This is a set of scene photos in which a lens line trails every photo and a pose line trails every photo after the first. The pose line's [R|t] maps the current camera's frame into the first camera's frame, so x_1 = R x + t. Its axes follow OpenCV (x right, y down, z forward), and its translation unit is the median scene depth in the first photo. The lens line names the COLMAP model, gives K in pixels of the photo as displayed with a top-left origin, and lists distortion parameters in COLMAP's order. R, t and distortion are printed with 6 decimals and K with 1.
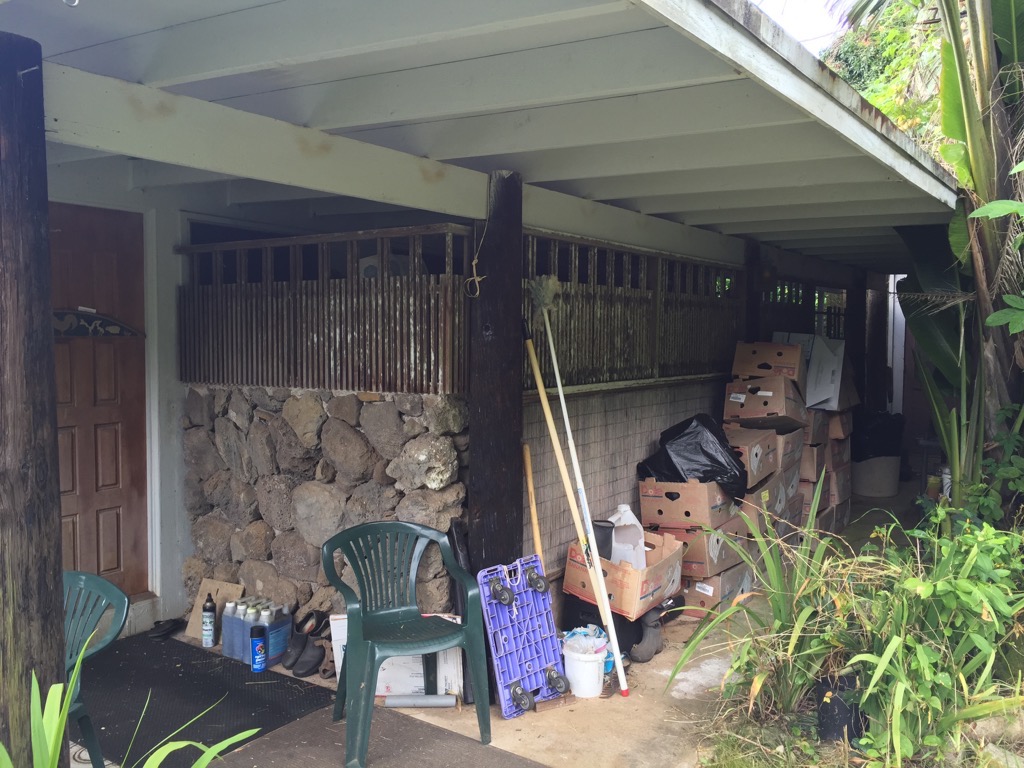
lens RADIAL K [[862.8, 0, 513.4], [0, 862.8, 382.2], [0, 0, 1]] dist [0.050458, -0.044819]
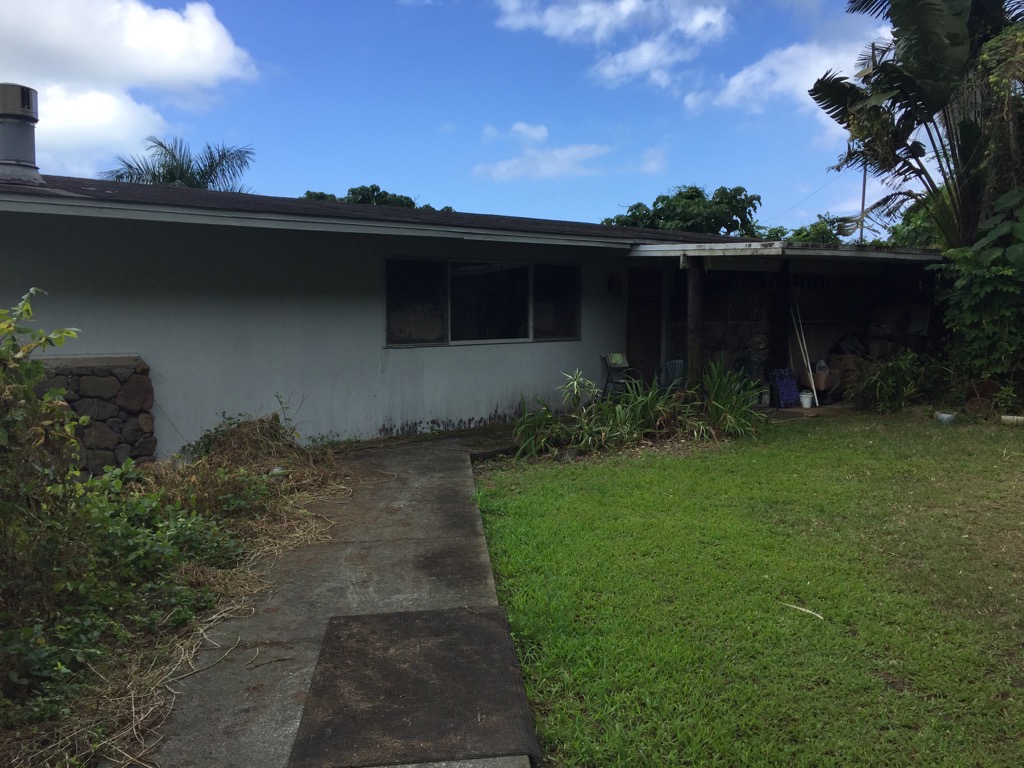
lens RADIAL K [[862.8, 0, 509.5], [0, 862.8, 385.4], [0, 0, 1]] dist [0.050458, -0.044819]
pose [[0.960035, 0.014318, -0.279514, -0.084285], [-0.005945, 0.999509, 0.030779, 0.163375], [0.279818, -0.027887, 0.959648, -2.574030]]
